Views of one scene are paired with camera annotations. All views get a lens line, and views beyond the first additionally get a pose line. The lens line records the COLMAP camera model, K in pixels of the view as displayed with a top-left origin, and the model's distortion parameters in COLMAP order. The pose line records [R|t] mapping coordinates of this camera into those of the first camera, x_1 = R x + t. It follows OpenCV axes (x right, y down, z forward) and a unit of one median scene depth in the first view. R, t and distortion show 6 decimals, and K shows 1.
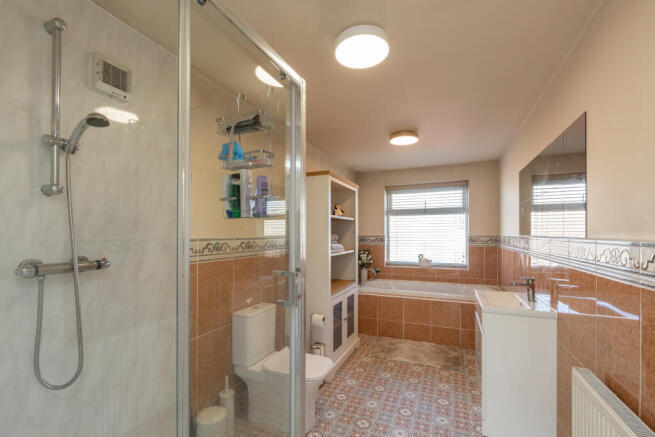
lens RADIAL K [[285.3, 0, 332.9], [0, 285.3, 235.6], [0, 0, 1]] dist [-0.002130, -0.001852]
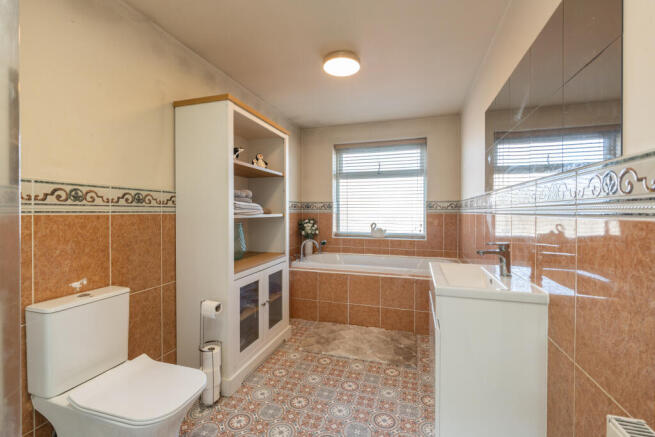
lens RADIAL K [[285.3, 0, 327.6], [0, 285.3, 214.8], [0, 0, 1]] dist [-0.002130, -0.001852]
pose [[0.995464, 0.001328, 0.095129, 0.132529], [-0.002192, 0.999957, 0.008974, 0.049259], [-0.095113, -0.009142, 0.995424, 0.232479]]
